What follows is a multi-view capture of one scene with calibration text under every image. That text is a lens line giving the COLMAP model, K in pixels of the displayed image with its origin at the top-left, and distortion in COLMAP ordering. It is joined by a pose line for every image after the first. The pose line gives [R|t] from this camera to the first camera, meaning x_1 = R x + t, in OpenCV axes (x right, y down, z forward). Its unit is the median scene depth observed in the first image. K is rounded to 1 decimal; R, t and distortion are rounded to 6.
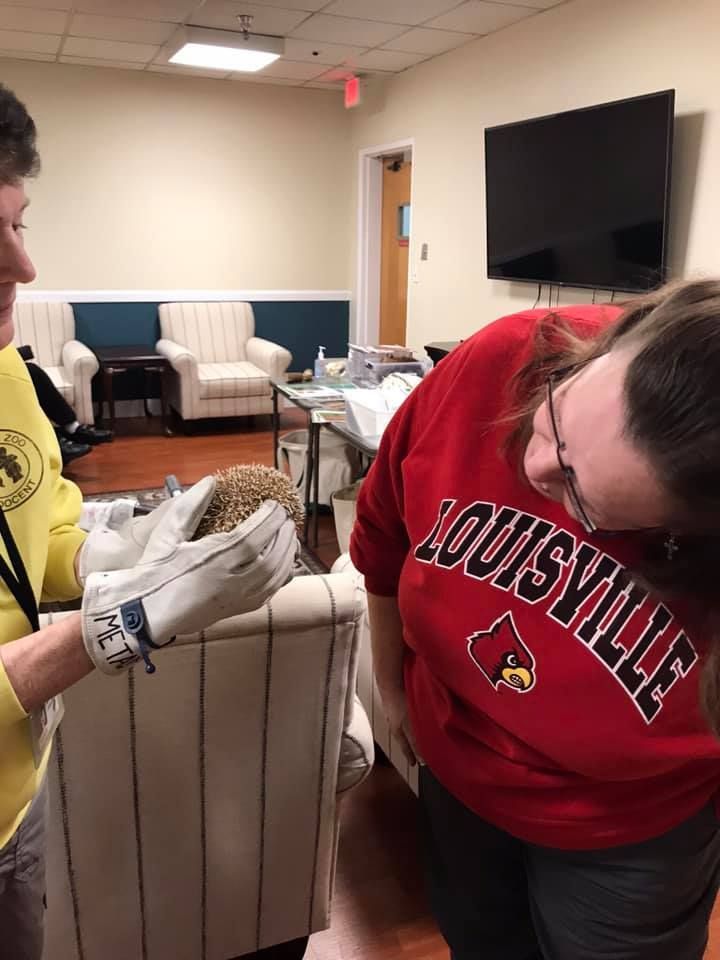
lens RADIAL K [[799.4, 0, 359.6], [0, 799.4, 479.6], [0, 0, 1]] dist [-0.002358, 0.001518]
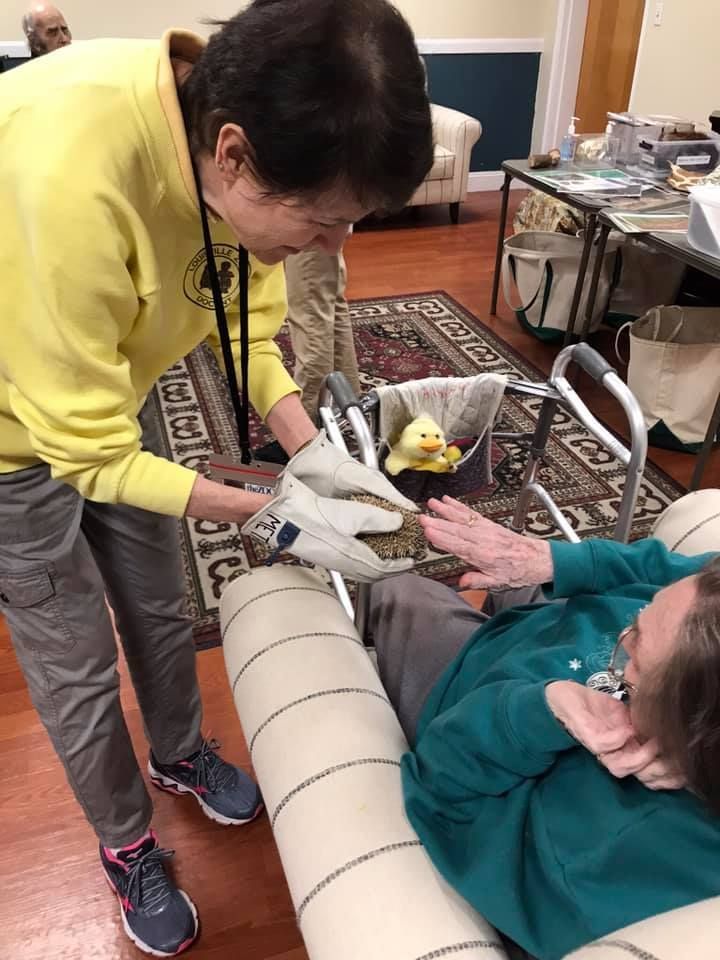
lens RADIAL K [[799.4, 0, 359.4], [0, 799.4, 480.0], [0, 0, 1]] dist [-0.002358, 0.001518]
pose [[0.996361, 0.036897, -0.076837, -0.179575], [-0.015292, 0.964204, 0.264719, -0.032772], [0.083854, -0.262581, 0.961259, 0.170211]]
